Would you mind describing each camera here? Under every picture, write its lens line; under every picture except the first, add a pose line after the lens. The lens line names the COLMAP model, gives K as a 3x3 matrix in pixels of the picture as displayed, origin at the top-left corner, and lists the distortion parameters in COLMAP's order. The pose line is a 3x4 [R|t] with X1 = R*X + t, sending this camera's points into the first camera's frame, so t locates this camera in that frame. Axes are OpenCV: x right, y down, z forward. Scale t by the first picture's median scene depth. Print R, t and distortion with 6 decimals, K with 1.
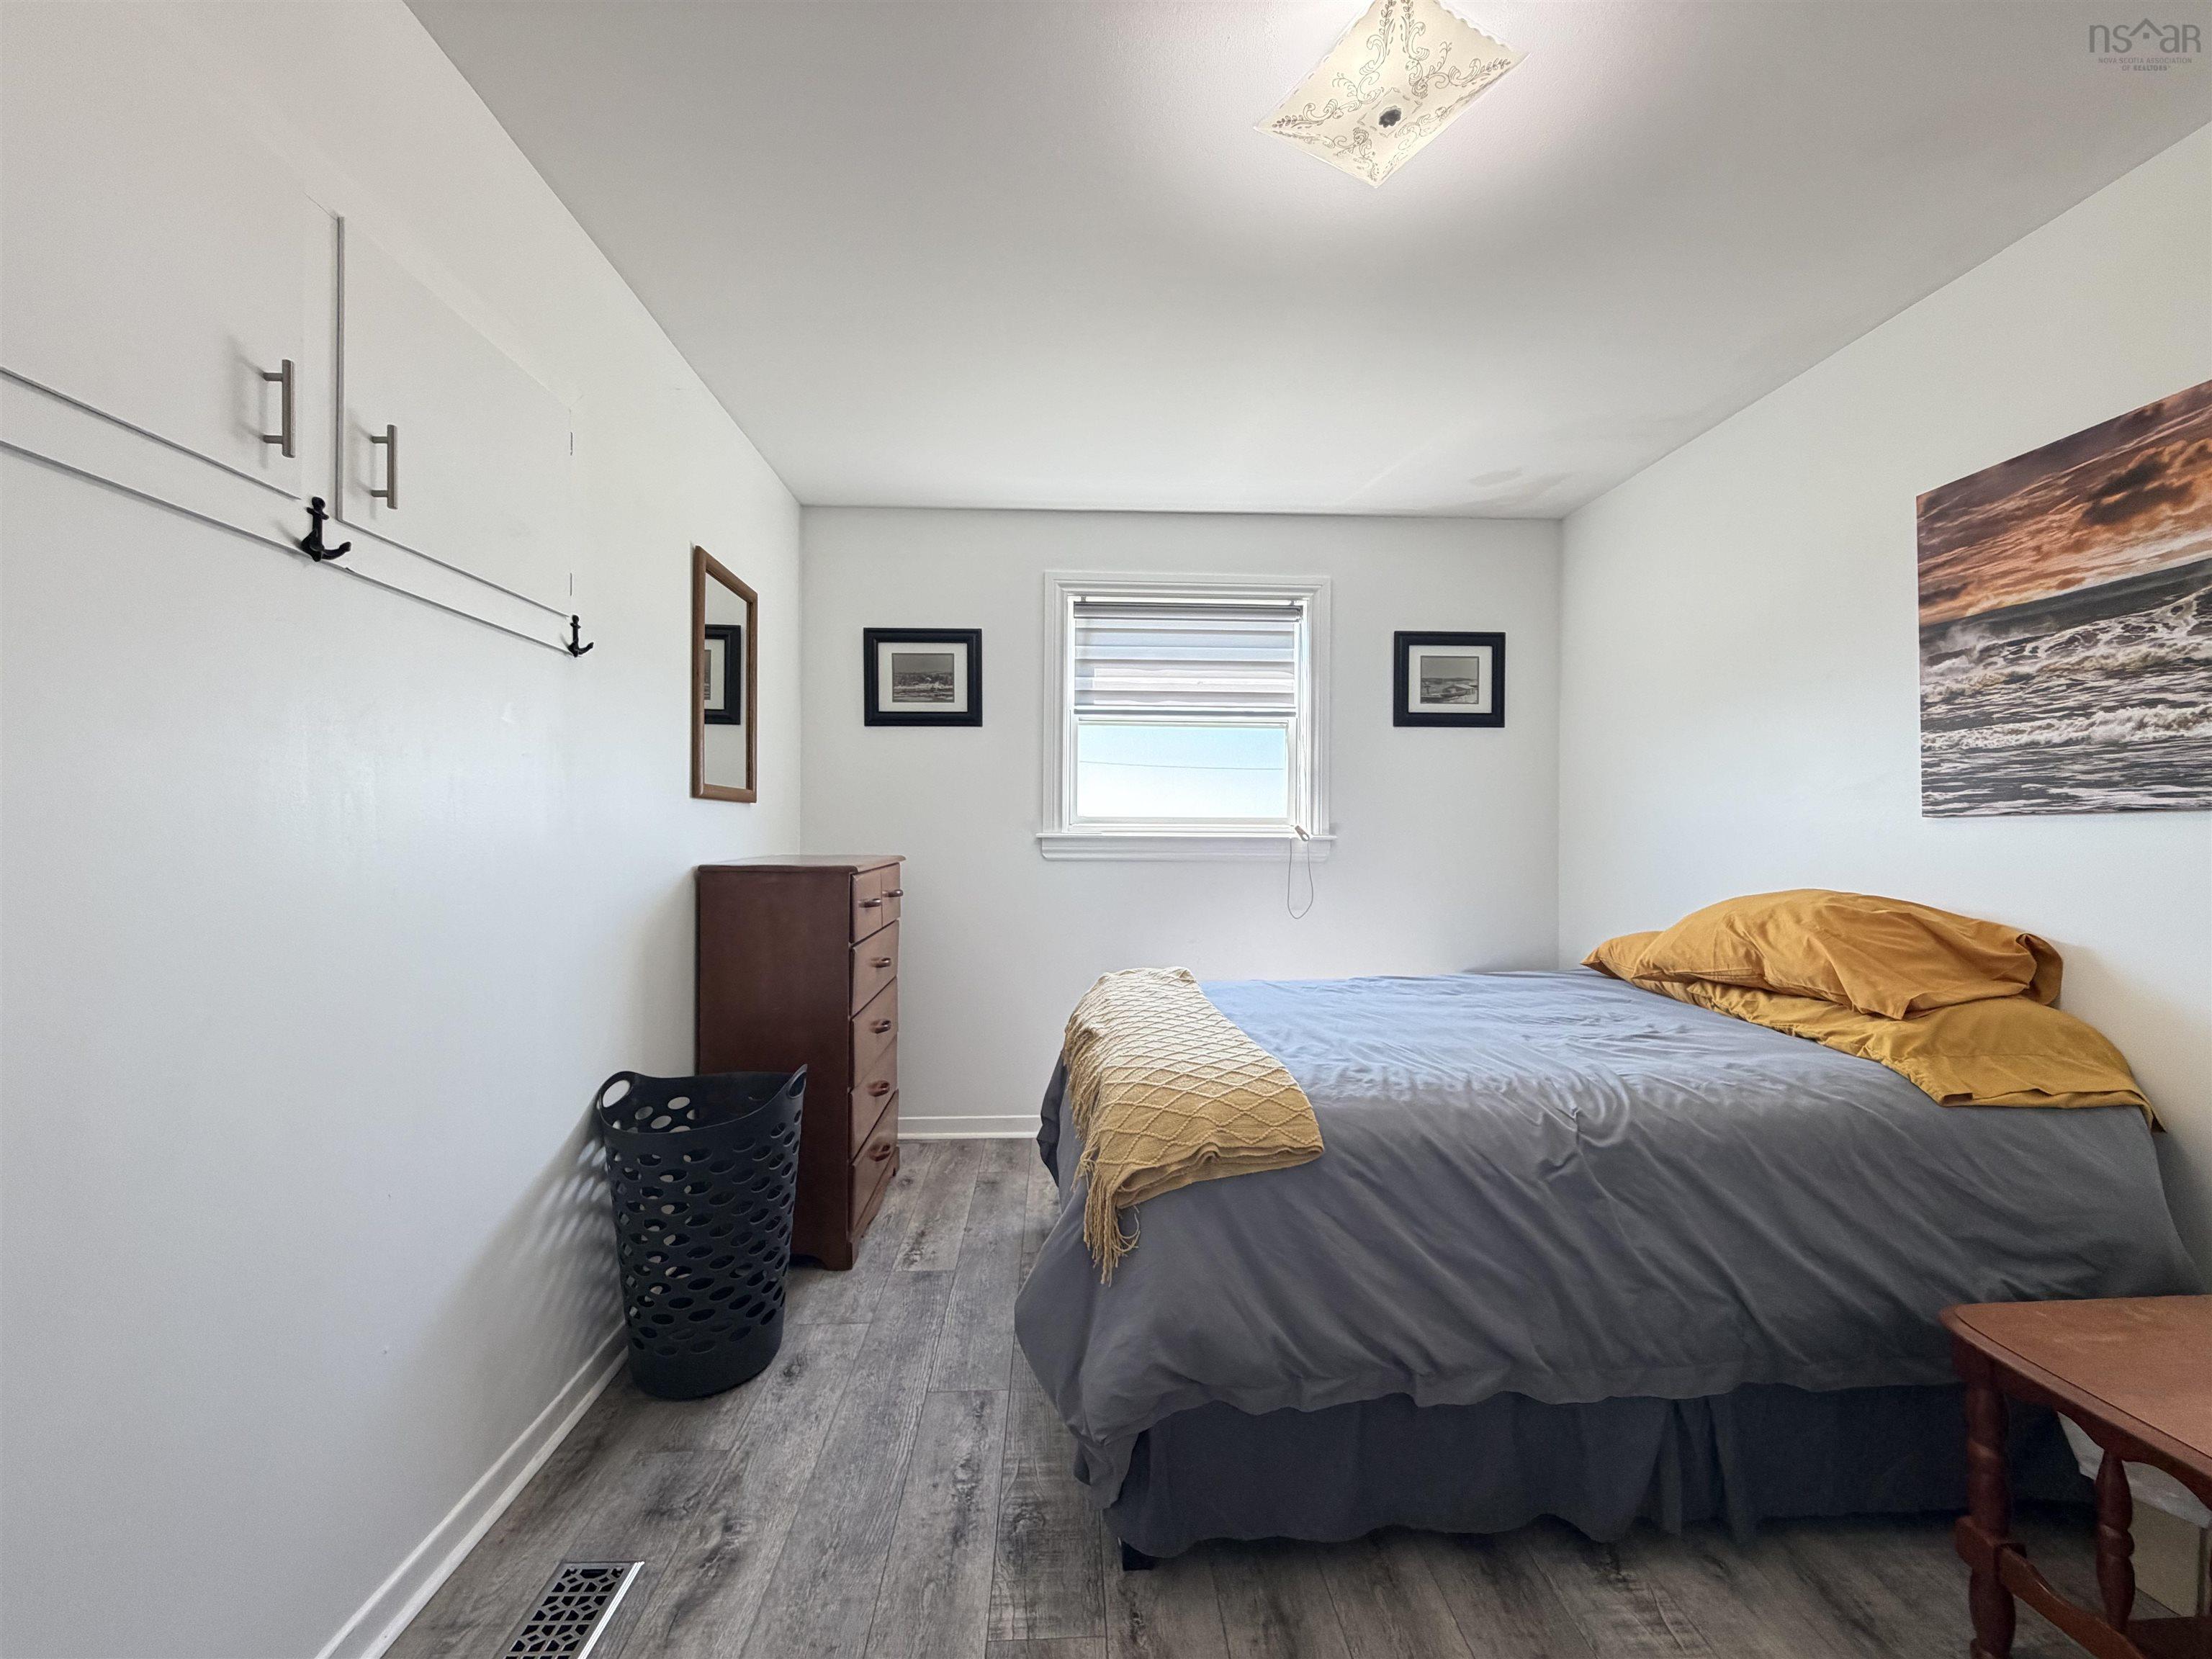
lens RADIAL K [[884.5, 0, 1100.6], [0, 884.5, 827.4], [0, 0, 1]] dist [0.000702, -0.000141]
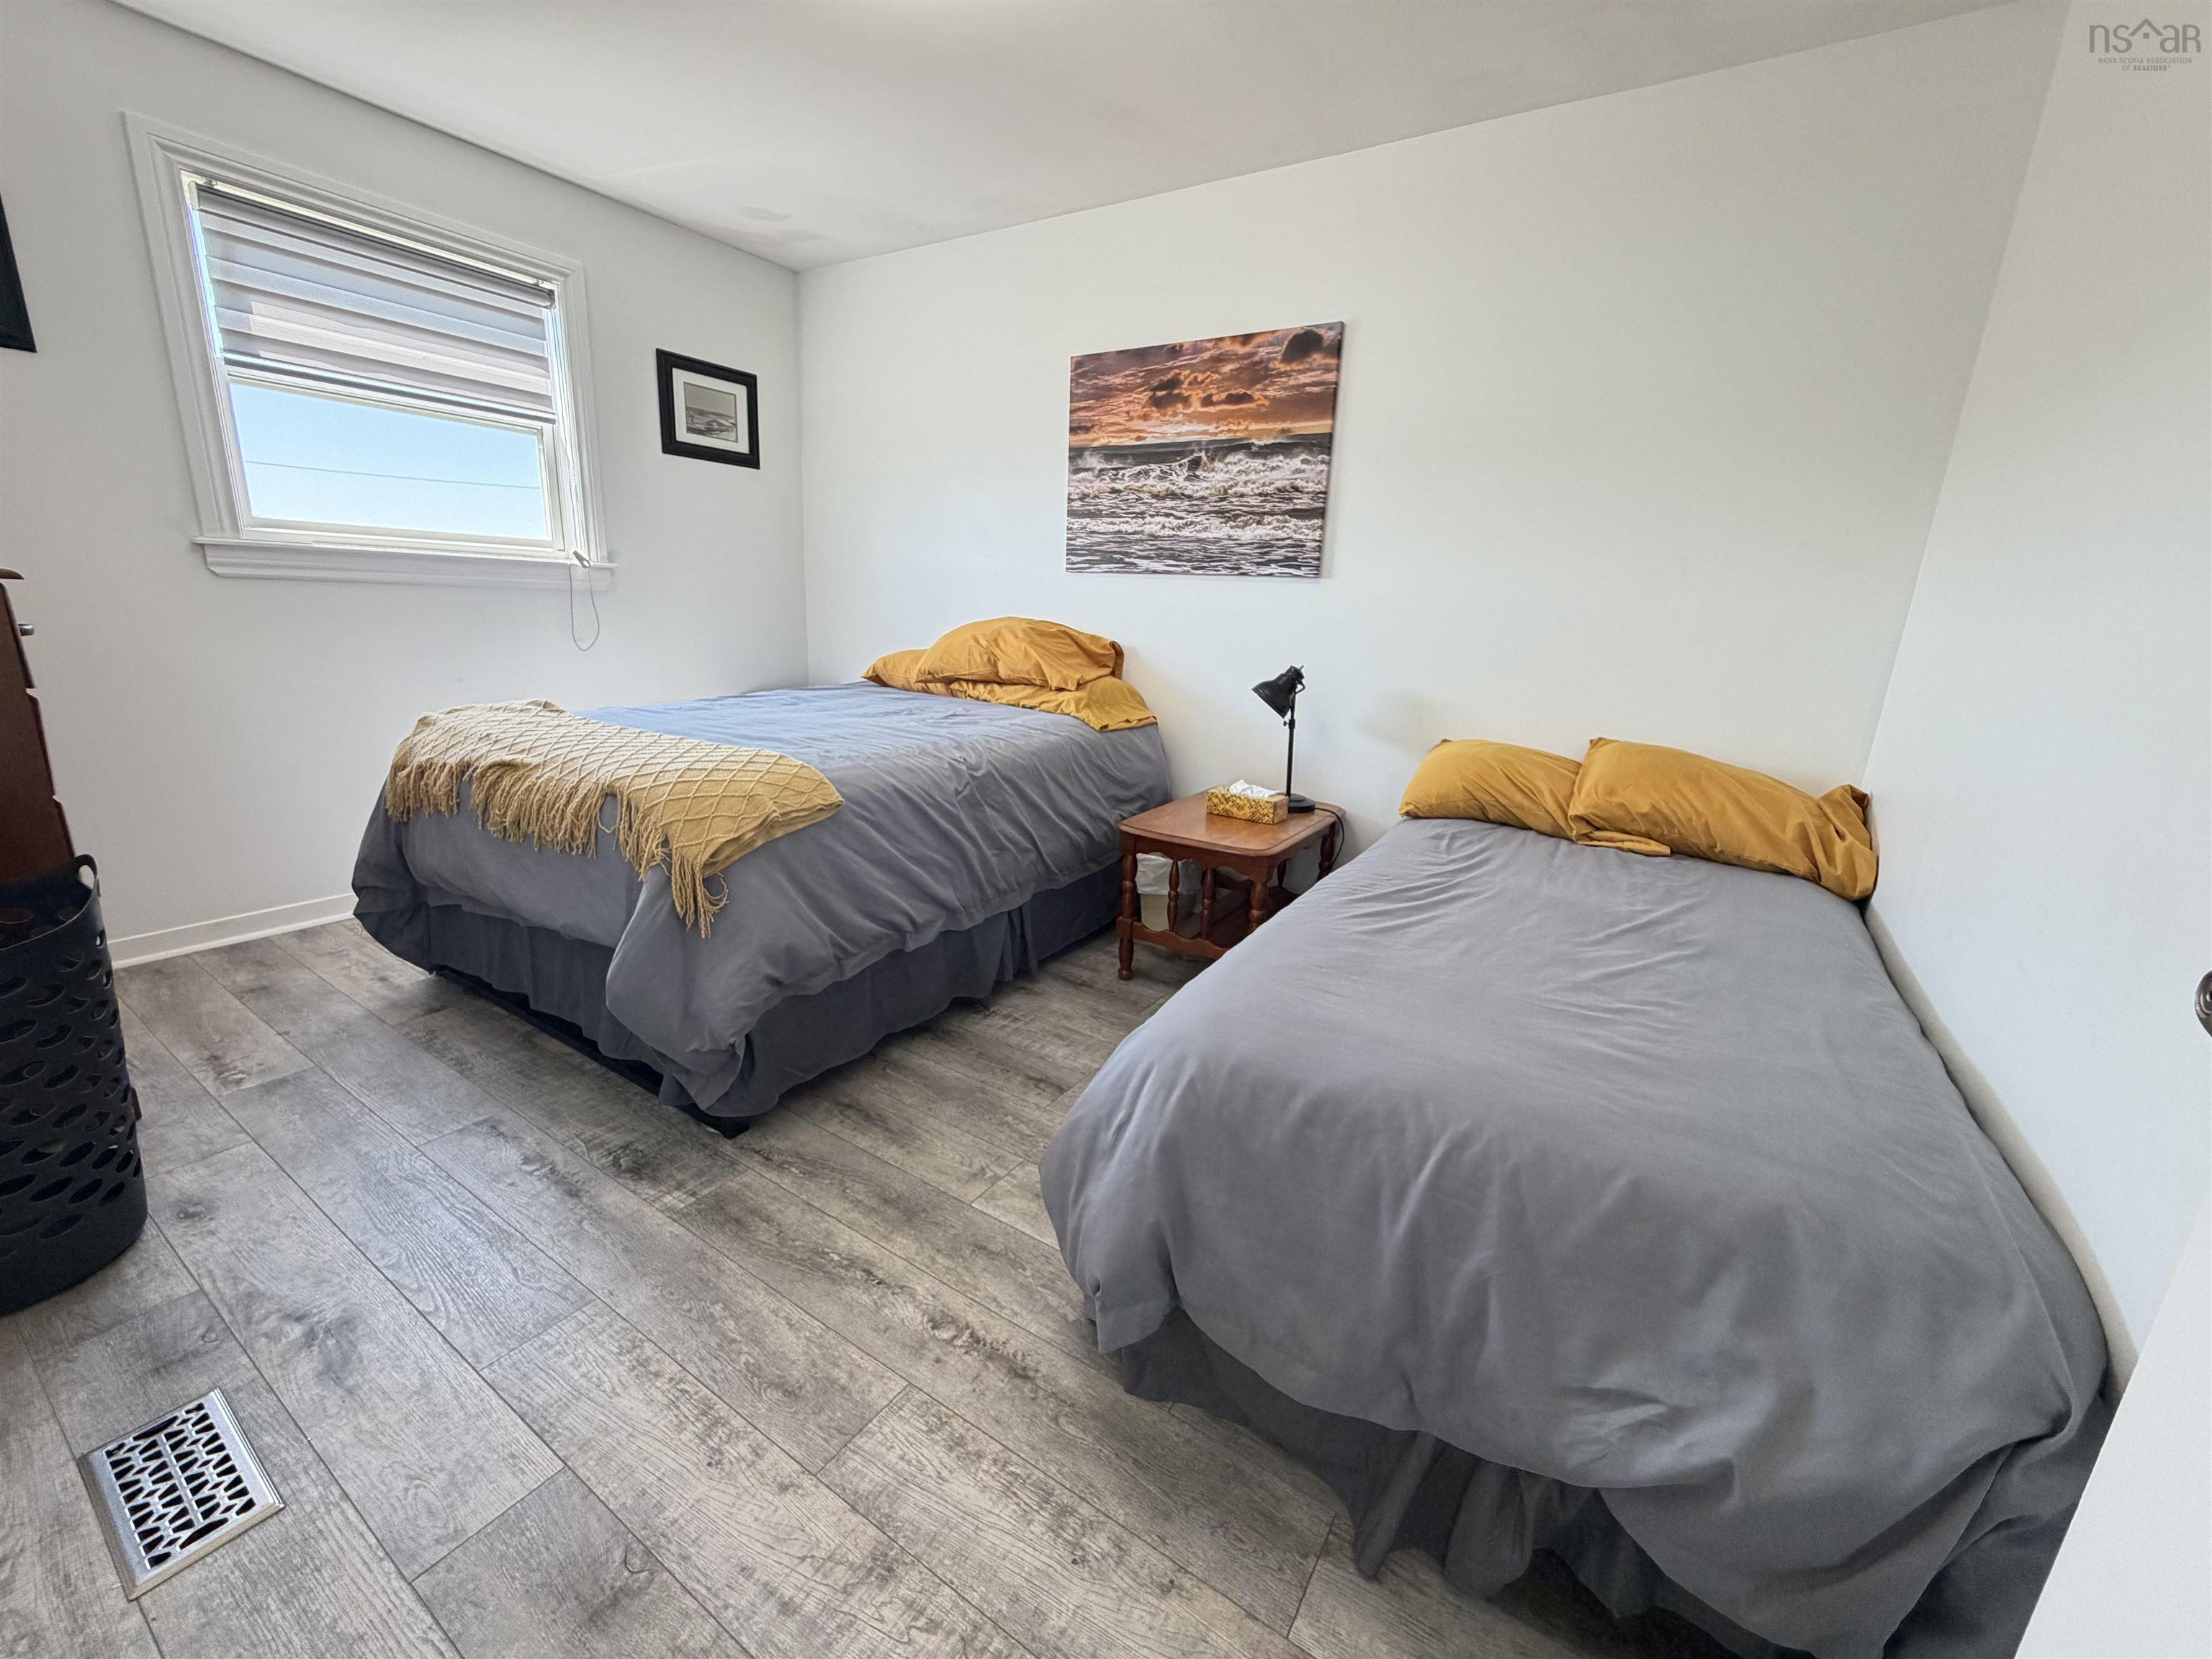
lens RADIAL K [[884.5, 0, 1100.6], [0, 884.5, 827.4], [0, 0, 1]] dist [0.000702, -0.000141]
pose [[0.582935, -0.179501, 0.792443, -0.473595], [-0.049625, 0.965606, 0.255230, 0.027206], [-0.811002, -0.188107, 0.553978, -0.062293]]
